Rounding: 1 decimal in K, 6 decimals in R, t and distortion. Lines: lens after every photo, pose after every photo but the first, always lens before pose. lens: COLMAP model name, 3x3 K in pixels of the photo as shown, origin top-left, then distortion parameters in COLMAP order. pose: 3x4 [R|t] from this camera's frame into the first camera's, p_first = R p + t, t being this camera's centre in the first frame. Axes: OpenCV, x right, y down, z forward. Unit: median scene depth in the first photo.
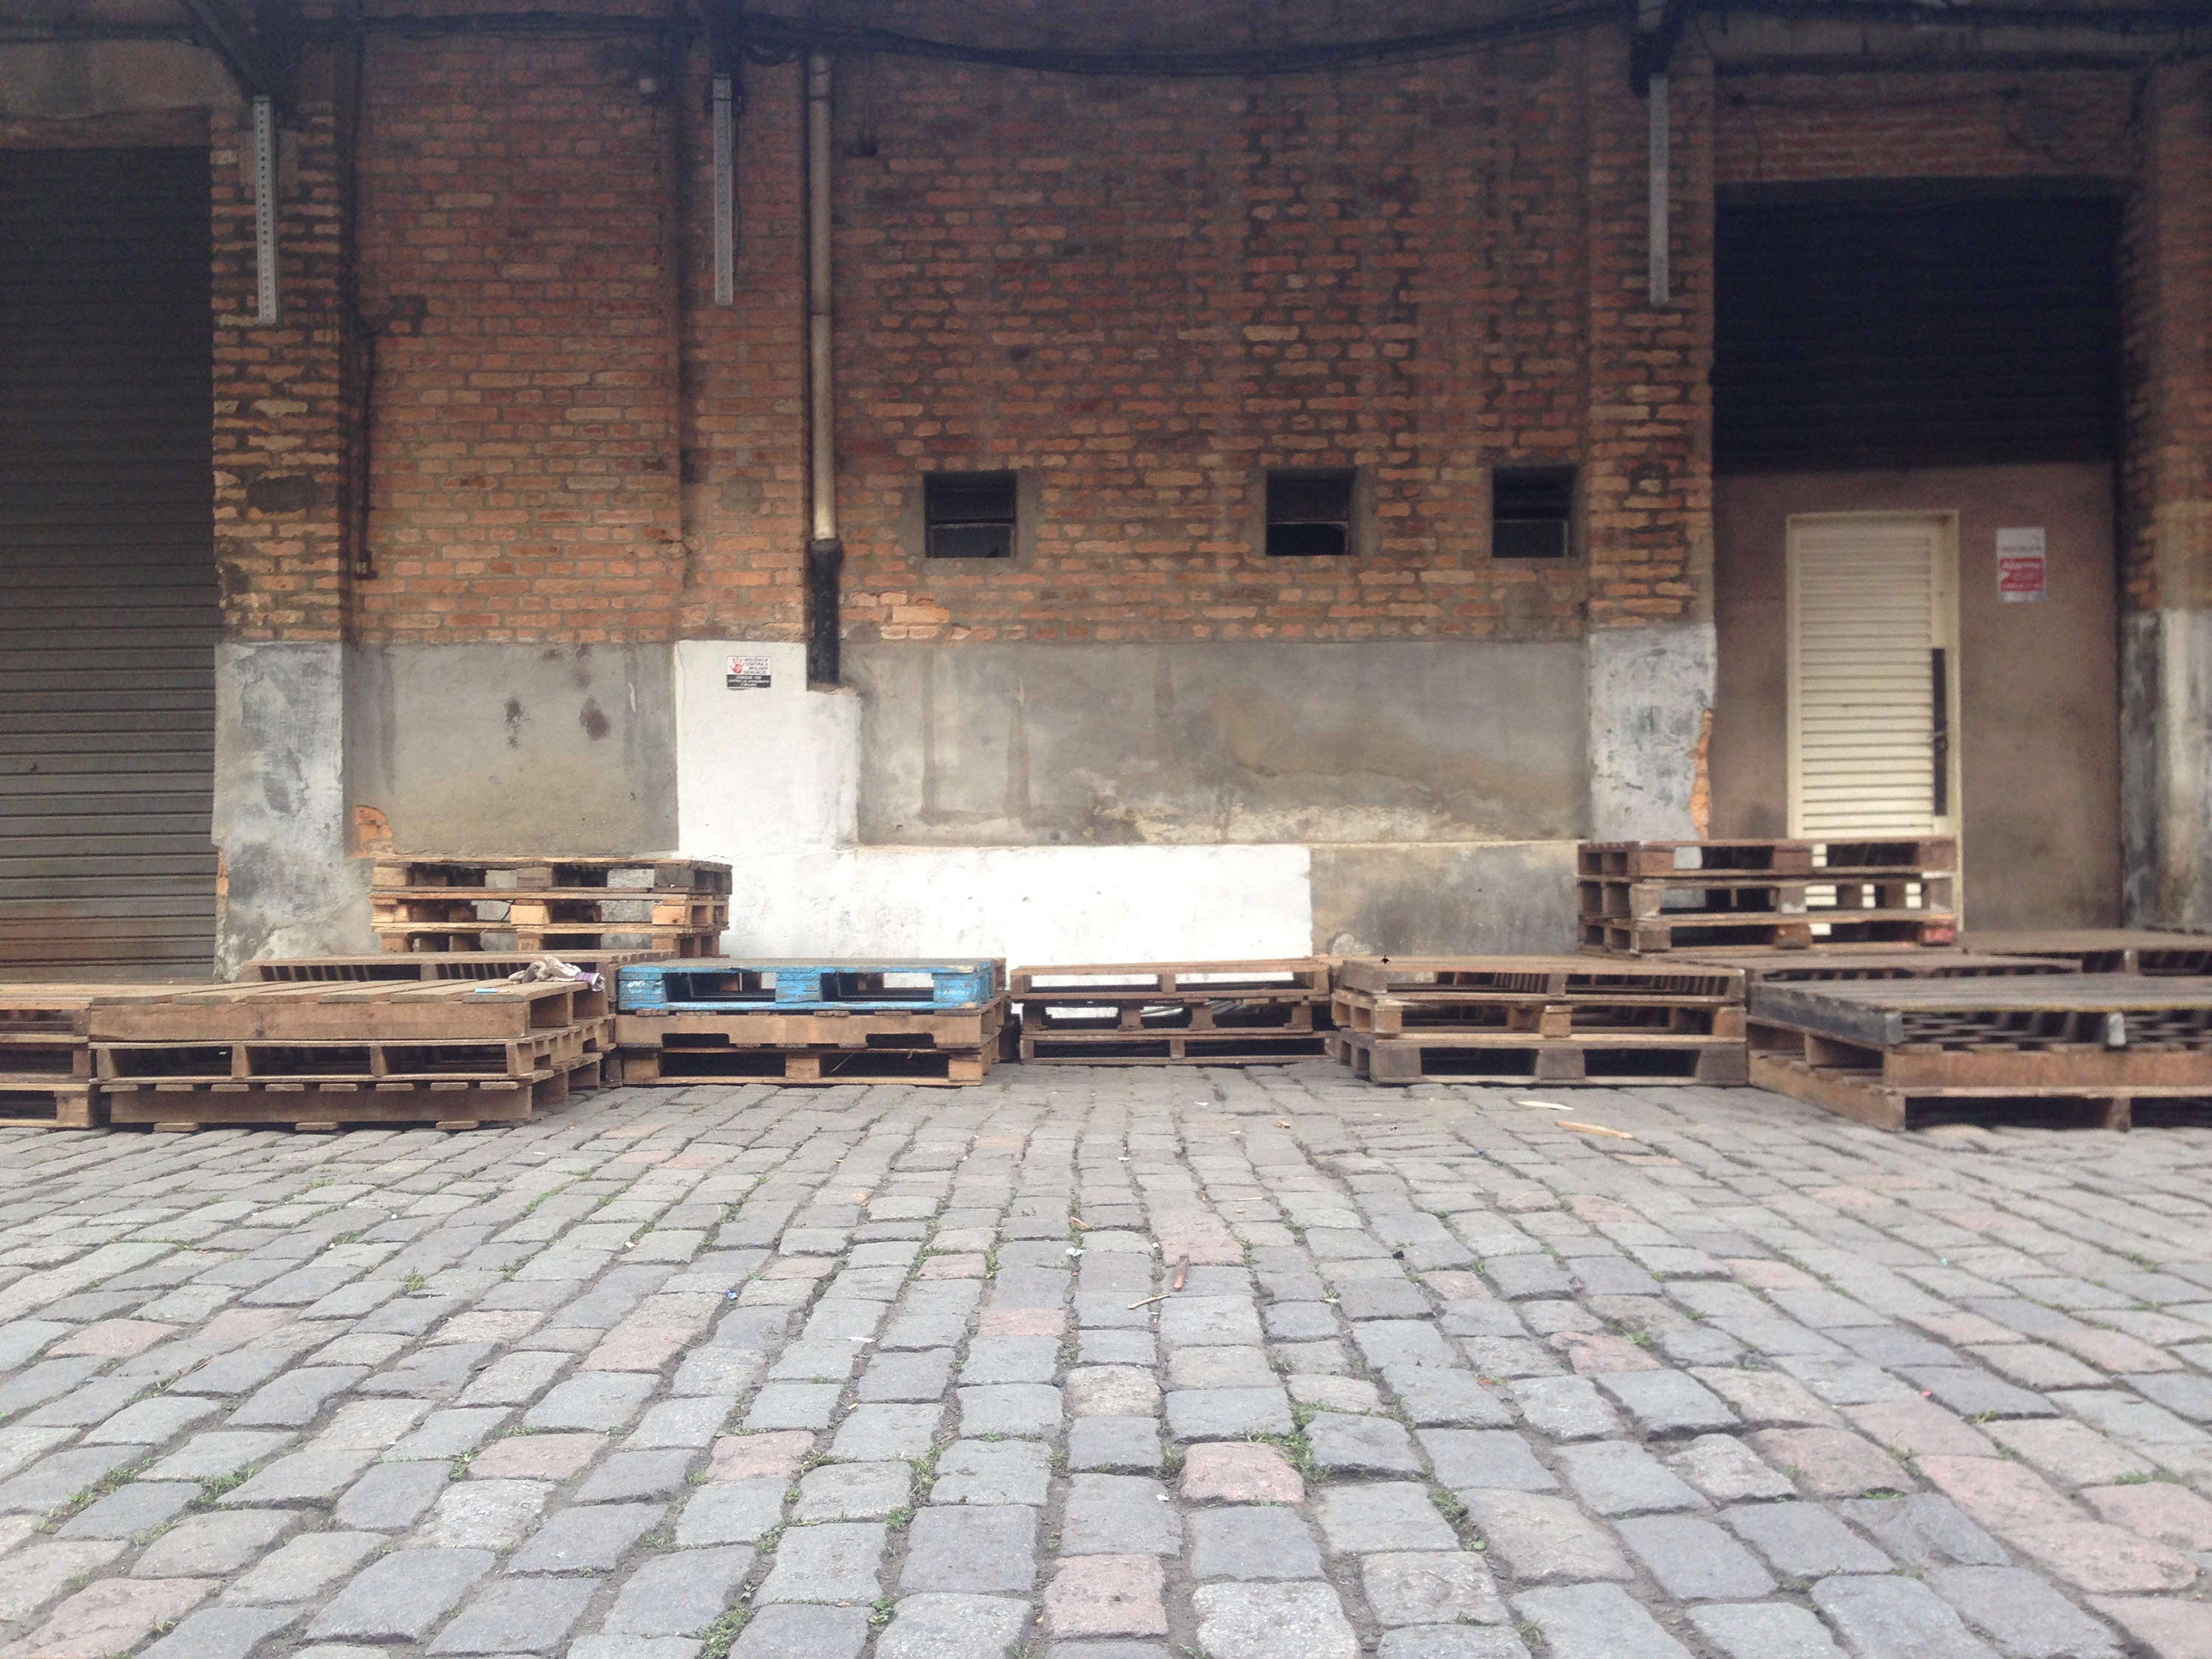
lens RADIAL K [[2062.0, 0, 1089.5], [0, 2062.0, 868.3], [0, 0, 1]] dist [0.052979, 0.000000]
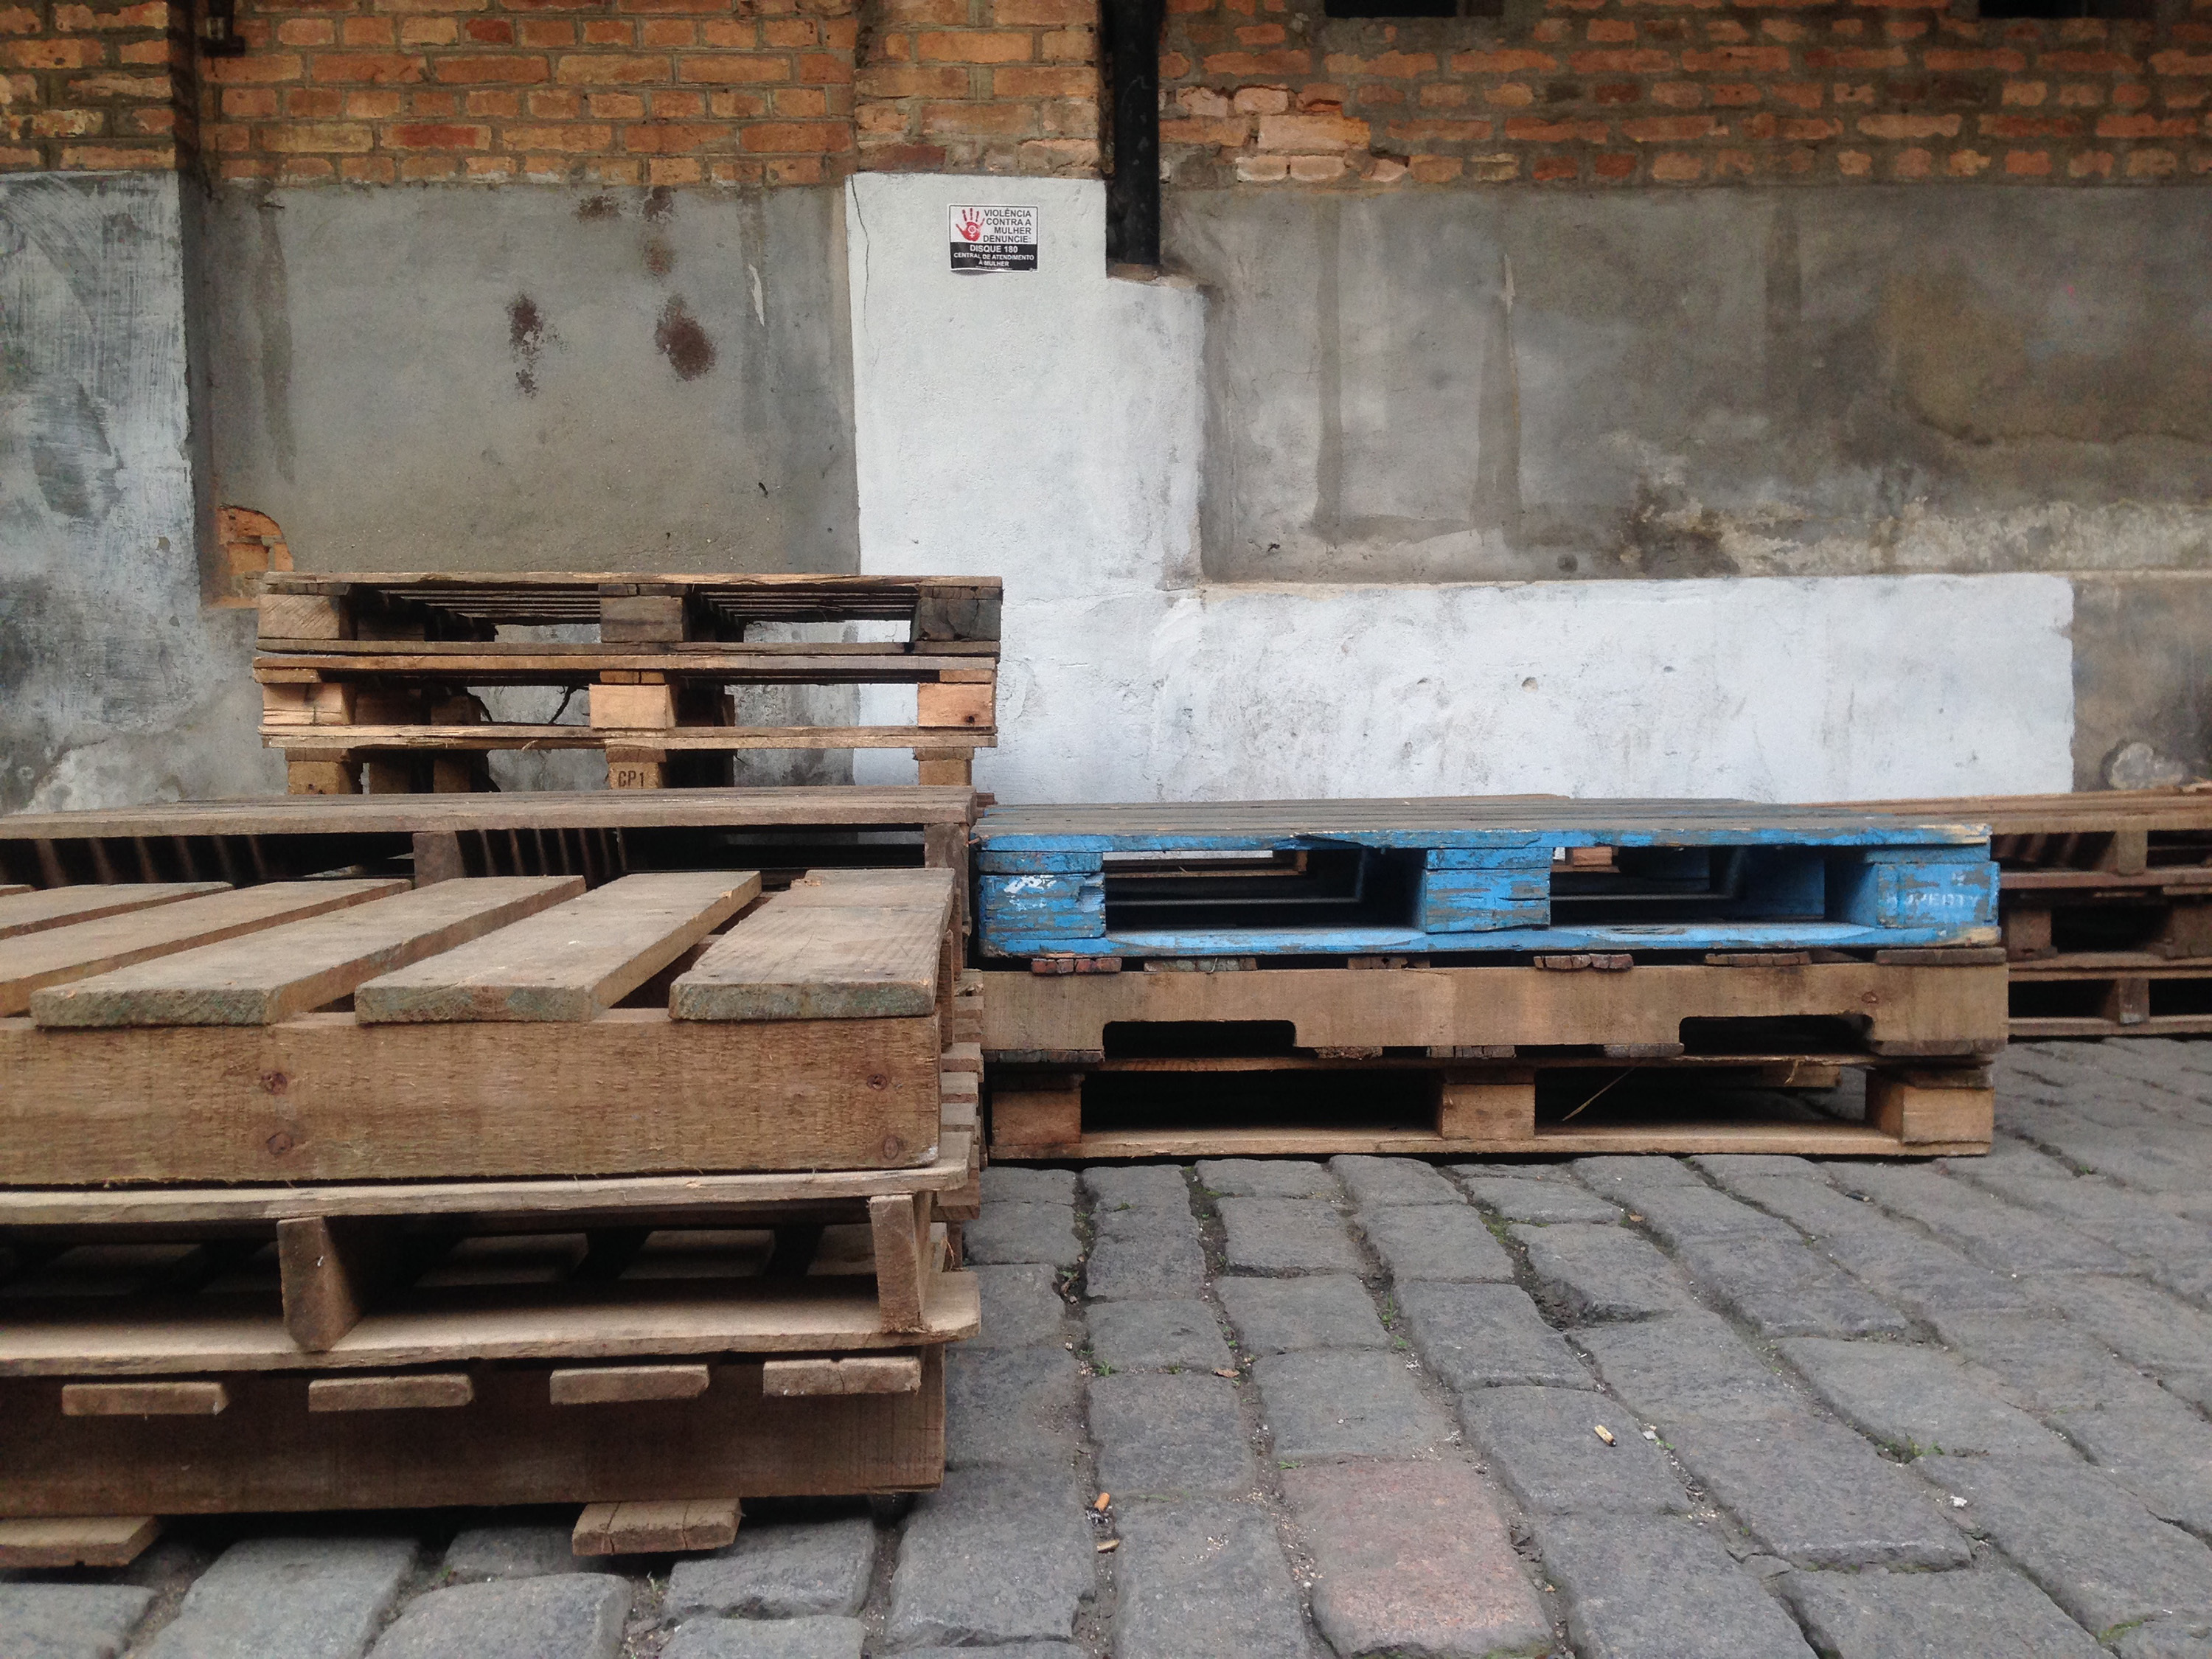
lens RADIAL K [[2062.0, 0, 1082.7], [0, 2062.0, 839.8], [0, 0, 1]] dist [0.052979, 0.000000]
pose [[0.999019, -0.008121, 0.043526, -0.164714], [0.005115, 0.997621, 0.068743, 0.017981], [-0.043980, -0.068453, 0.996684, 0.474627]]
